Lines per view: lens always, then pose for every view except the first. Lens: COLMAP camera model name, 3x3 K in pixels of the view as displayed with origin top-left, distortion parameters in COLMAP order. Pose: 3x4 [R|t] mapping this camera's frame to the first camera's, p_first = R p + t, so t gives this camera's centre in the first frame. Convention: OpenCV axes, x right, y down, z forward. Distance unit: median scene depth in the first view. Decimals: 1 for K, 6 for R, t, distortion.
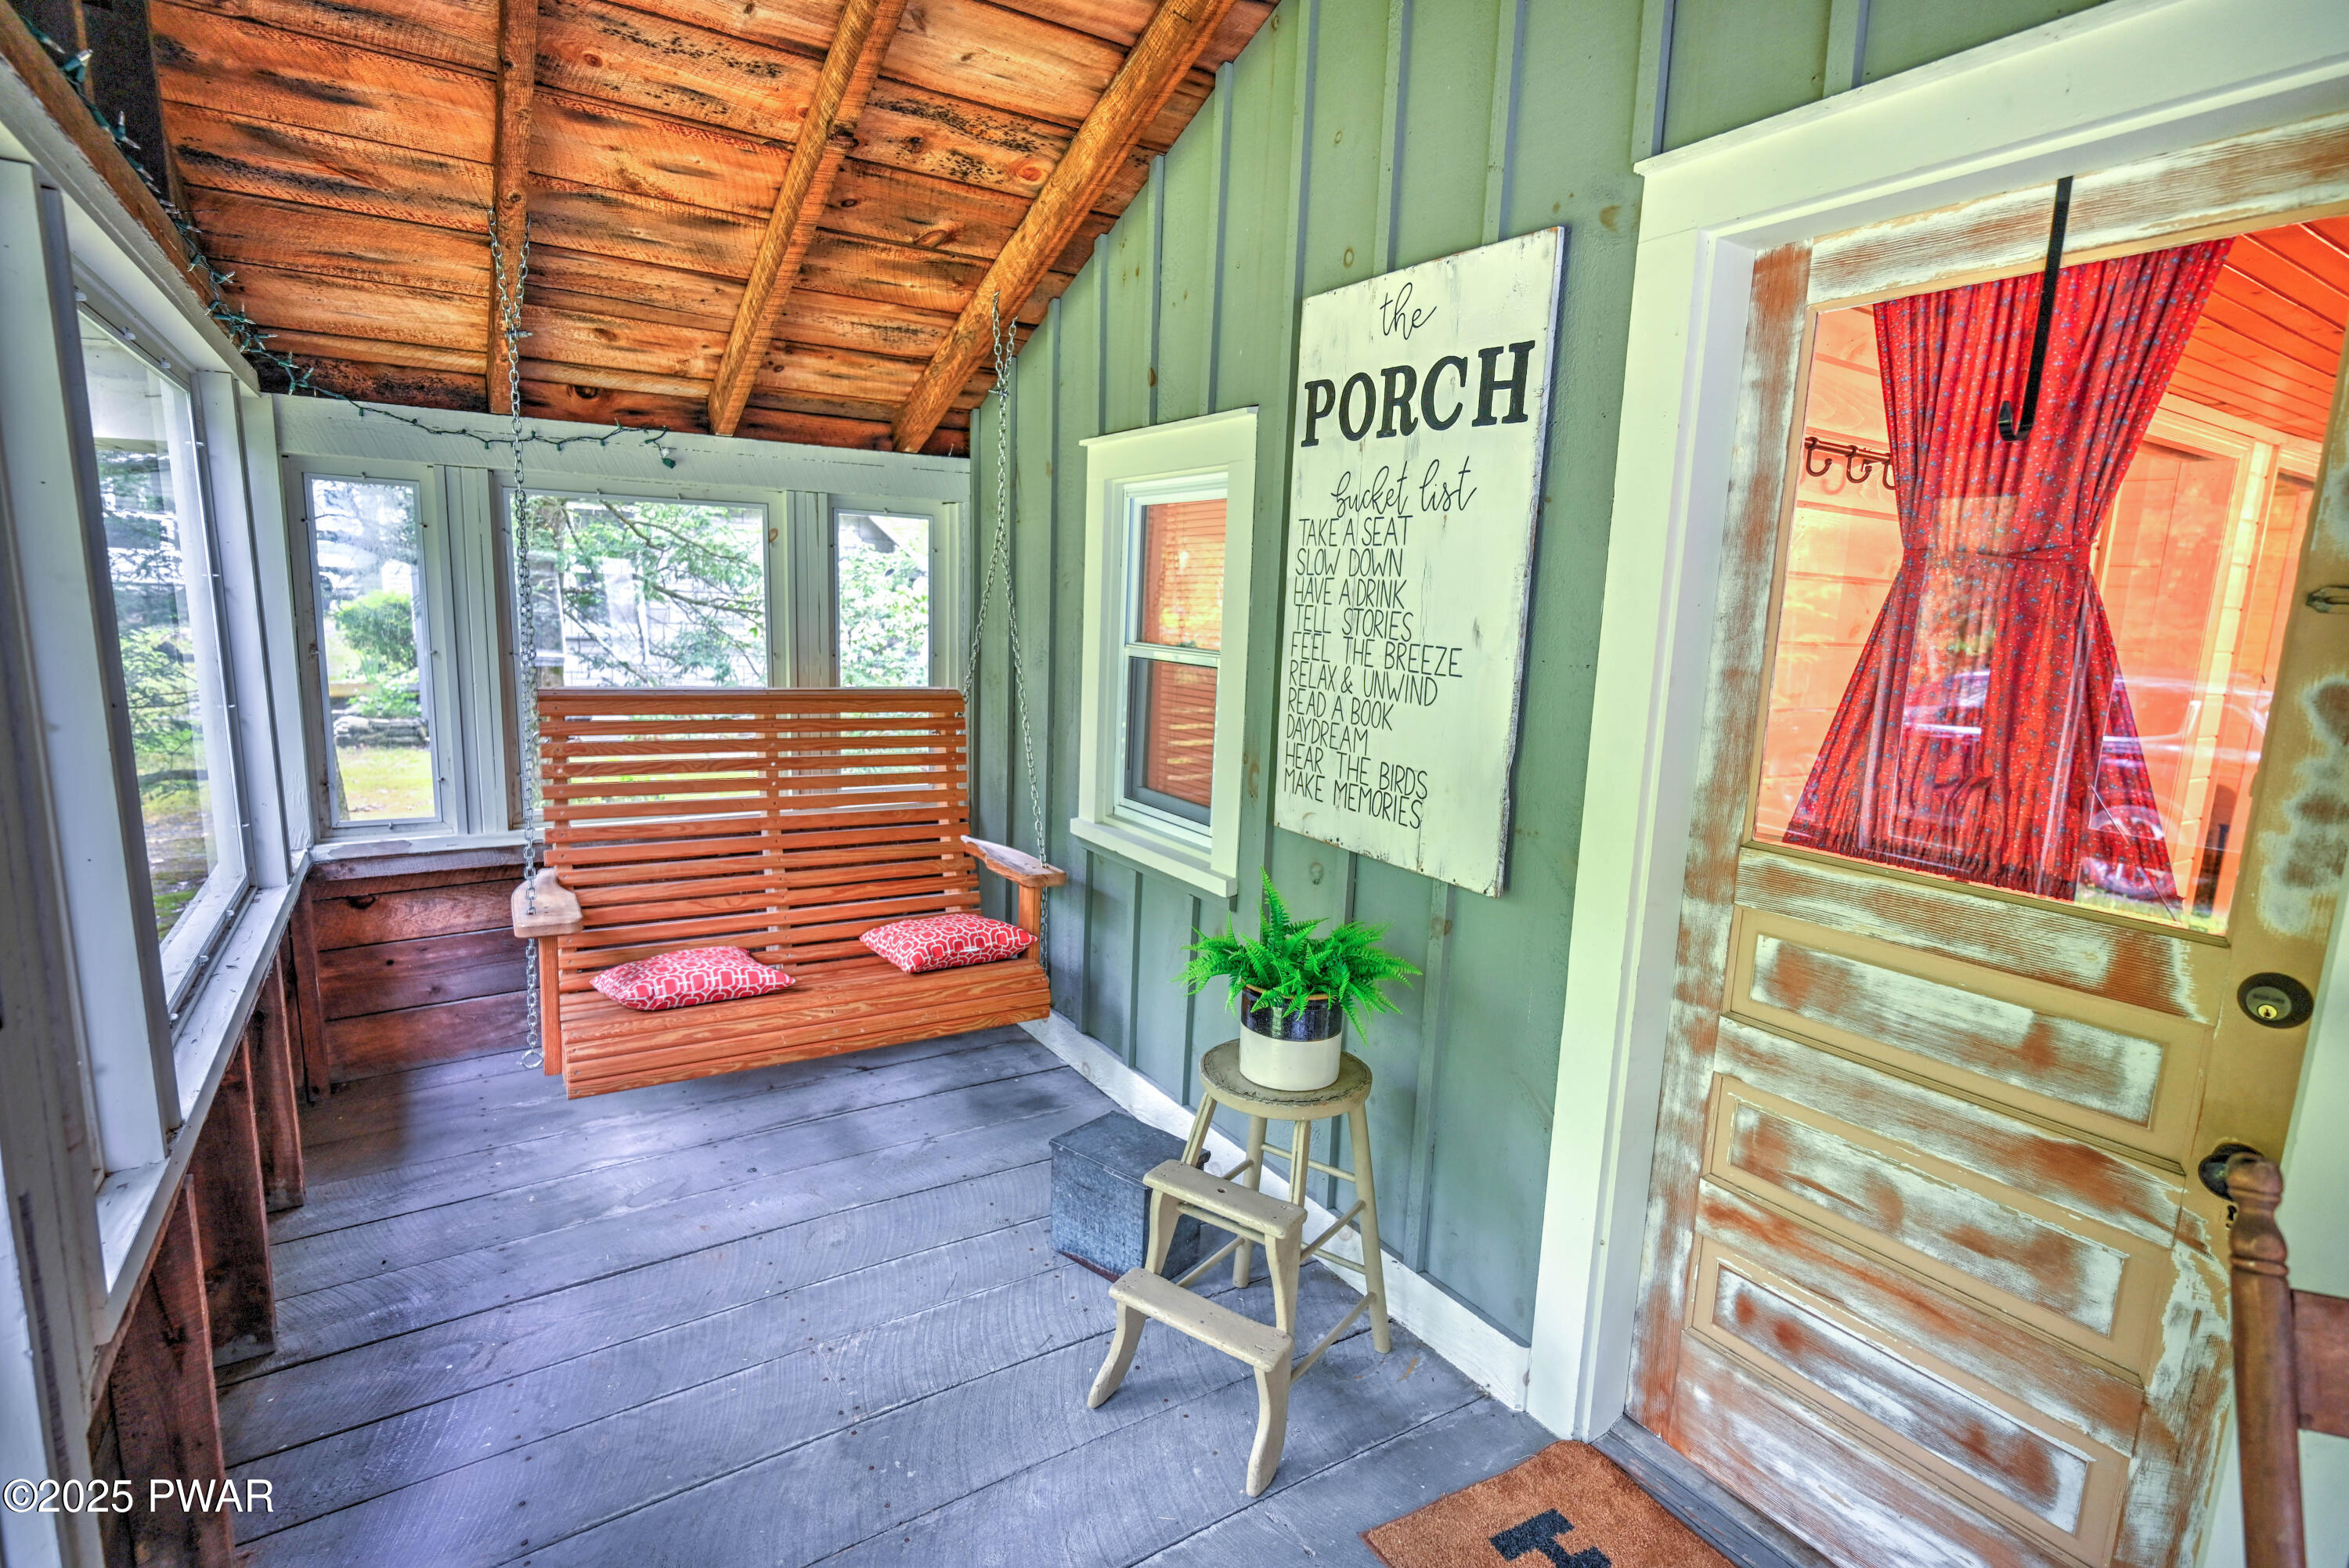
lens RADIAL K [[1140.2, 0, 1174.5], [0, 1140.2, 784.0], [0, 0, 1]] dist [0.000597, 0.001211]
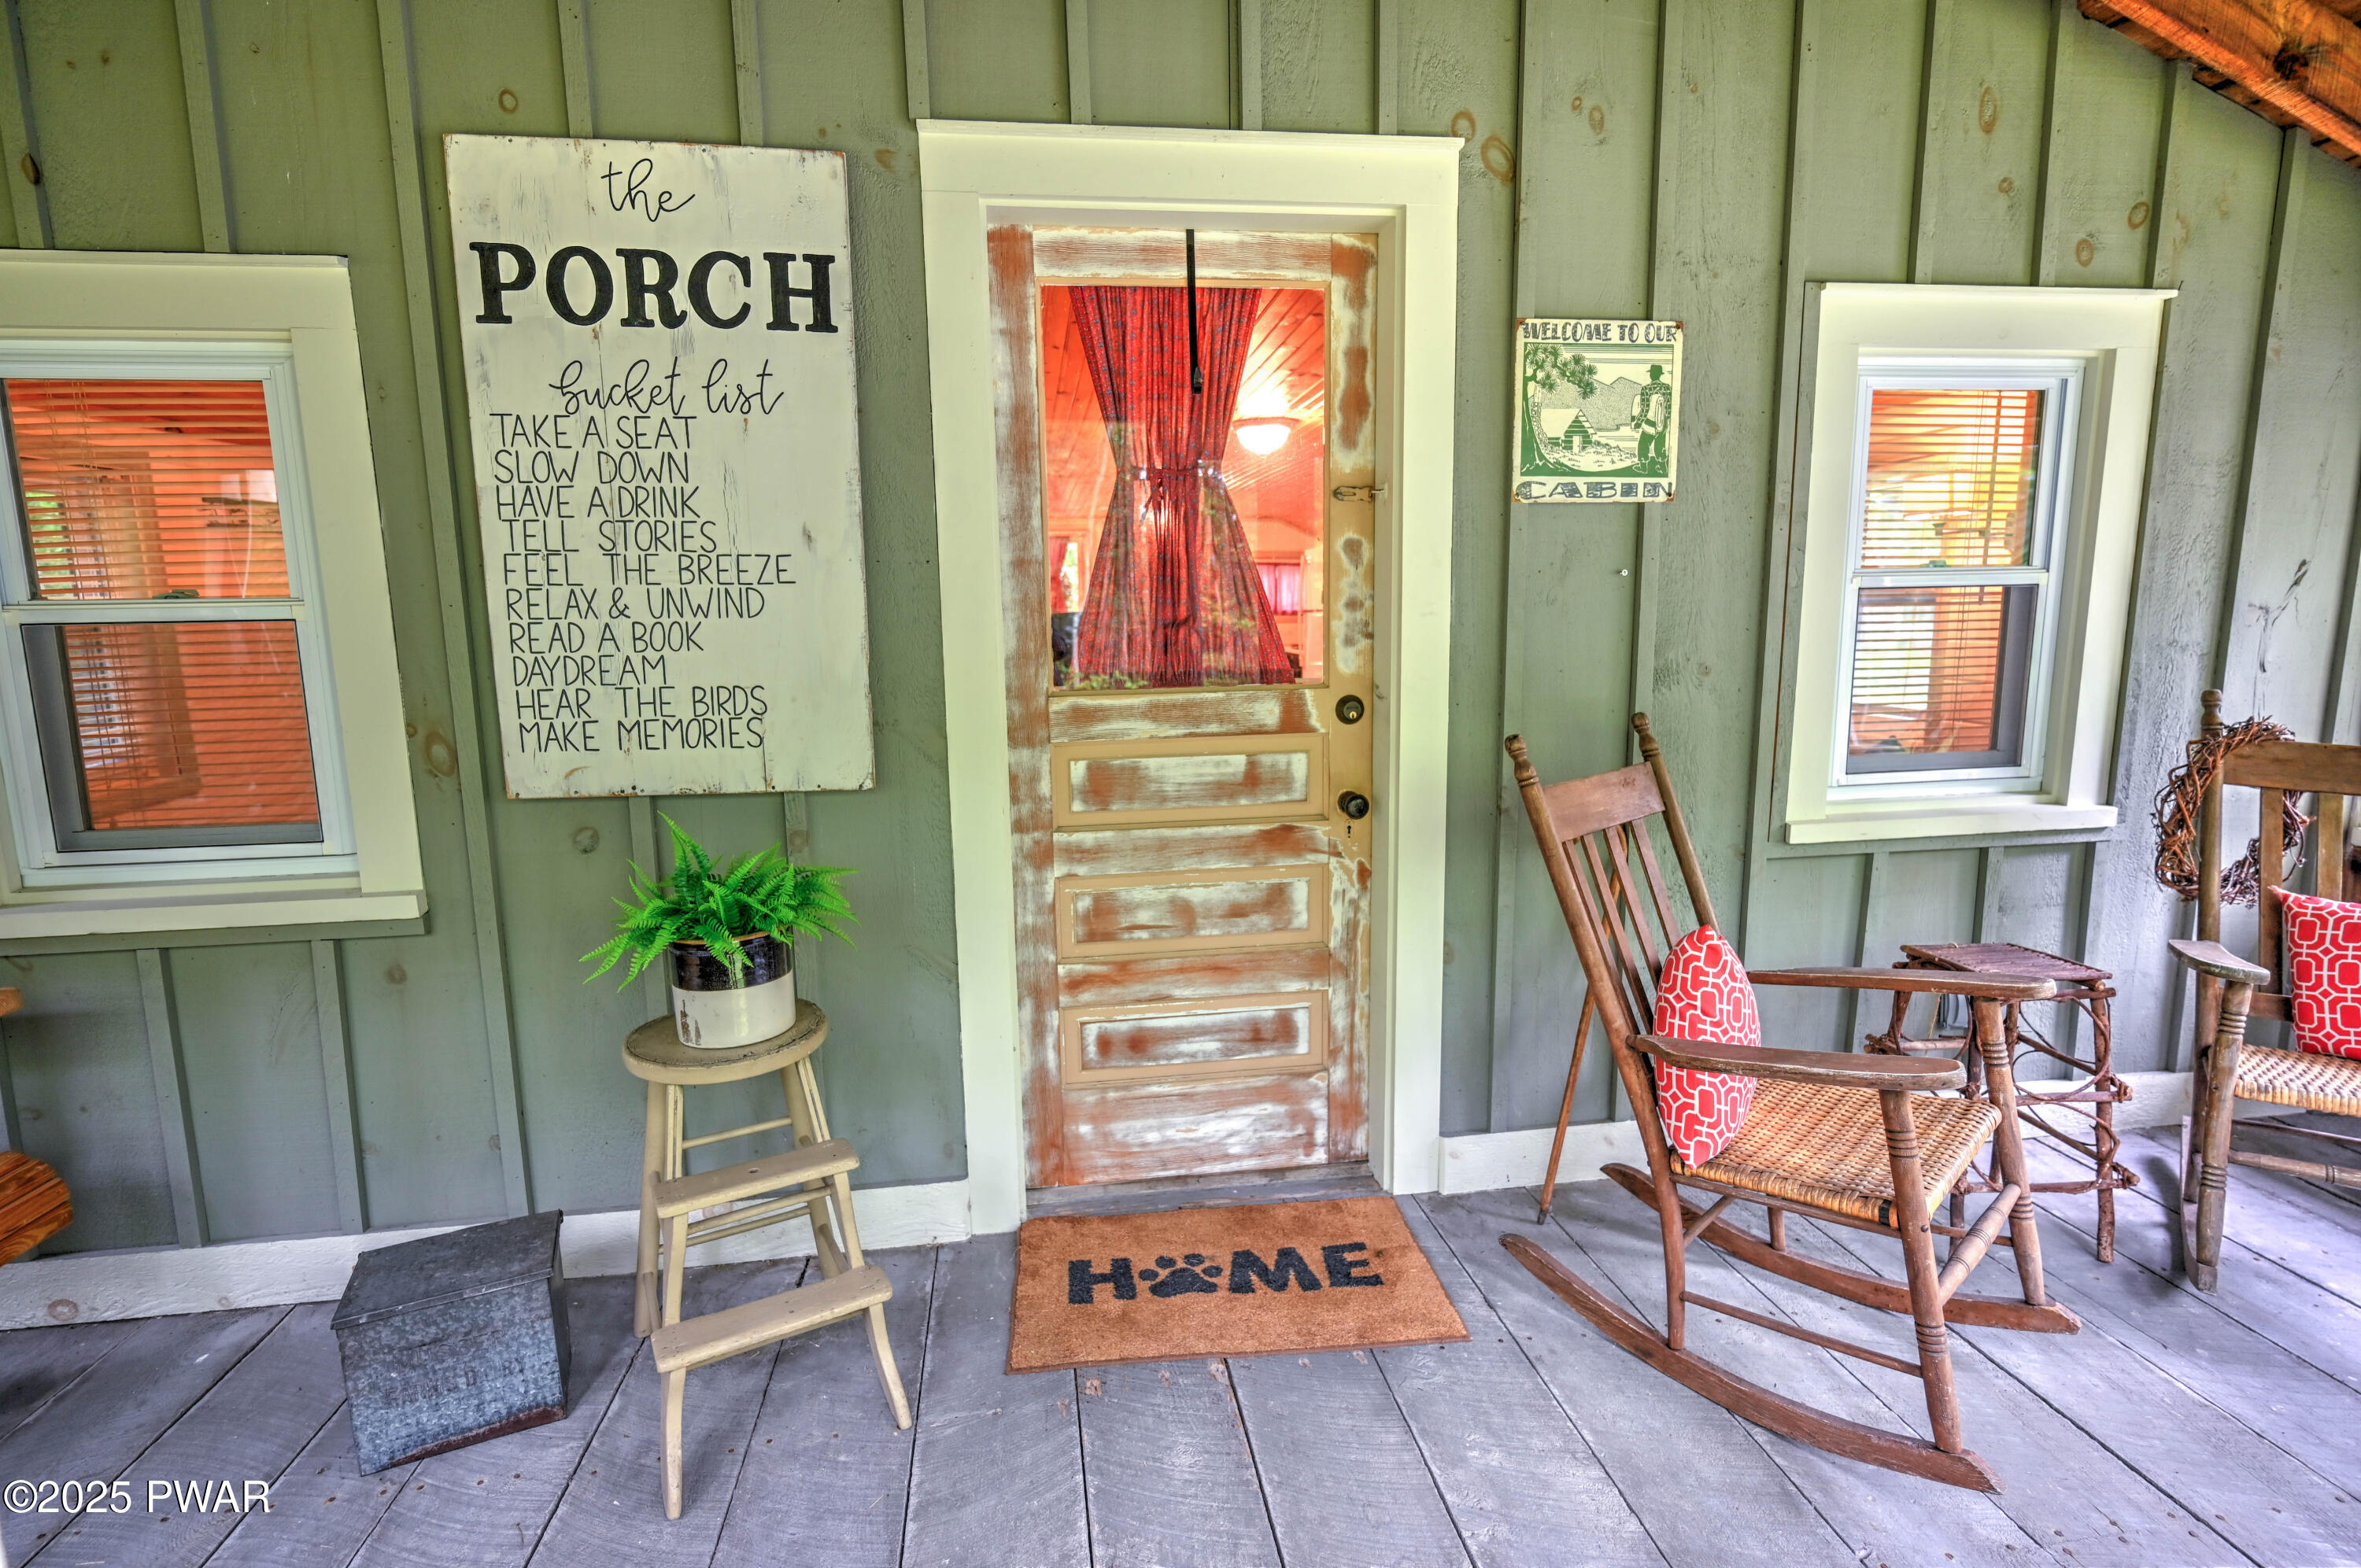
lens RADIAL K [[1133.6, 0, 1172.6], [0, 1133.6, 775.1], [0, 0, 1]] dist [0.000041, 0.001511]
pose [[0.414887, -0.179685, 0.891954, -0.564094], [0.183998, 0.976621, 0.111156, 0.022781], [-0.891074, 0.118000, 0.438250, 0.305215]]
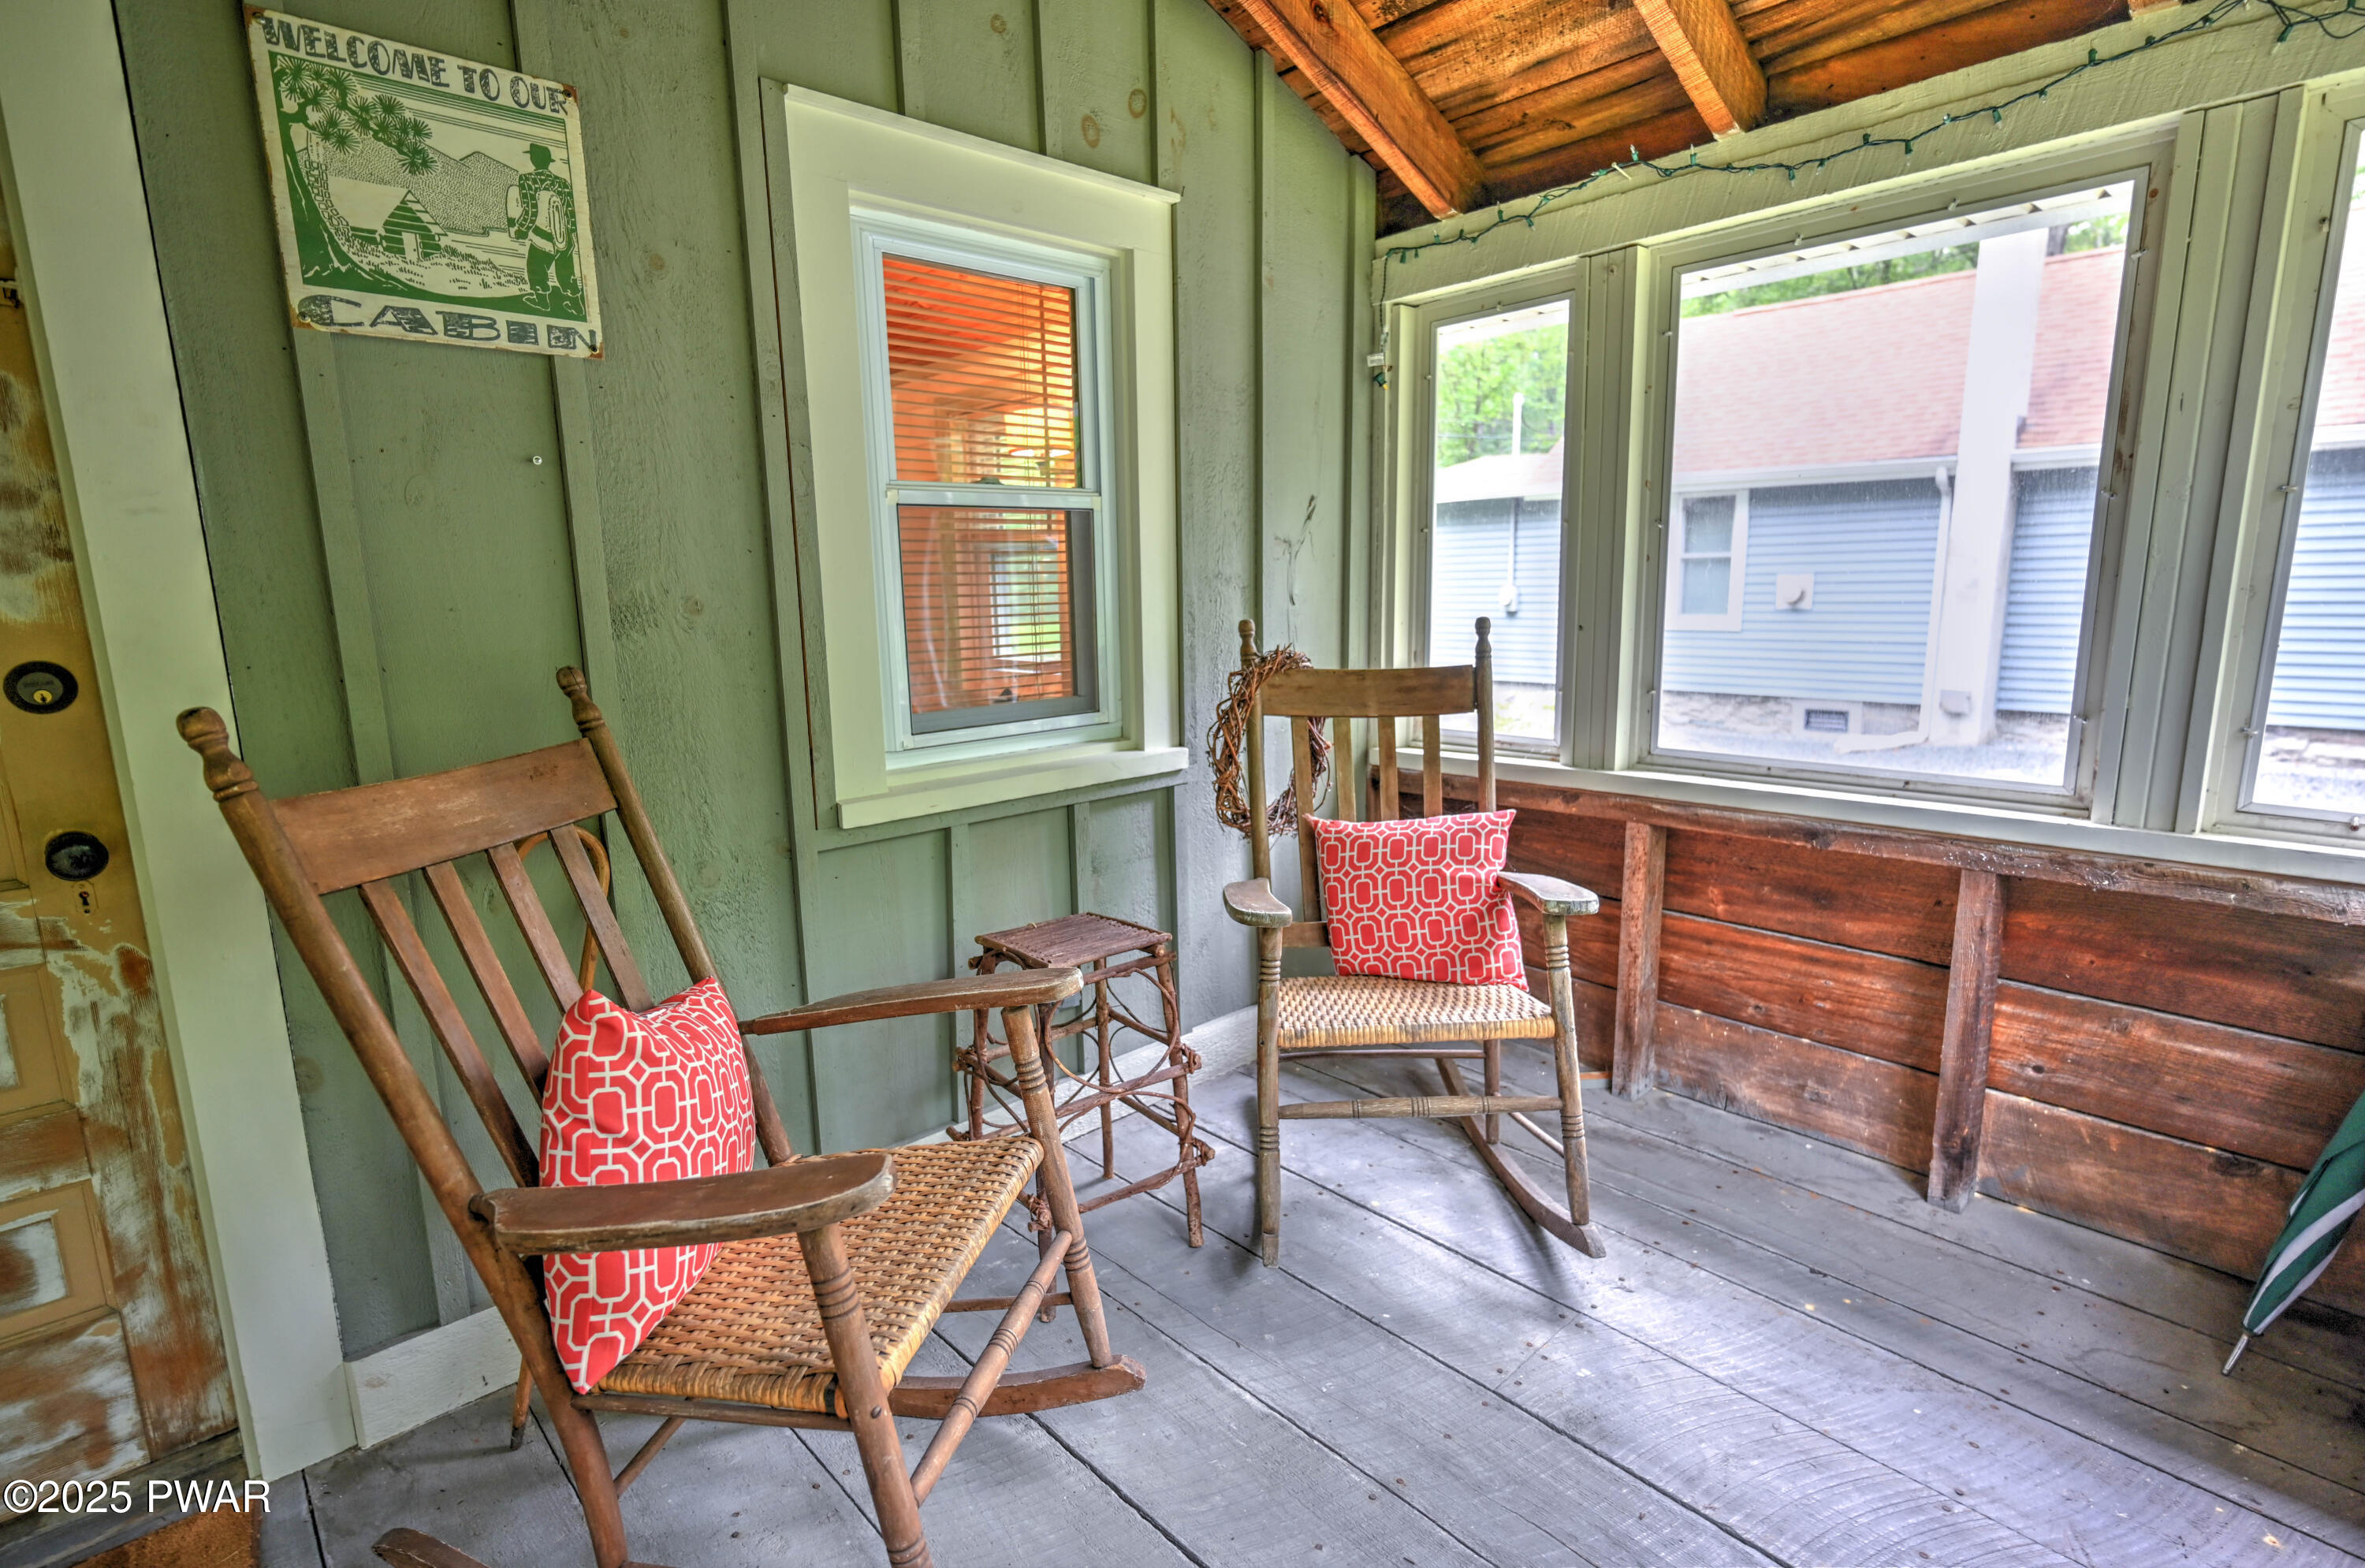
lens RADIAL K [[1128.1, 0, 1182.5], [0, 1128.1, 784.0], [0, 0, 1]] dist [0.000317, 0.000788]
pose [[-0.176610, -0.210362, 0.961539, -0.161385], [0.176710, 0.954246, 0.241224, 0.140228], [-0.968288, 0.212516, -0.131356, 0.092937]]
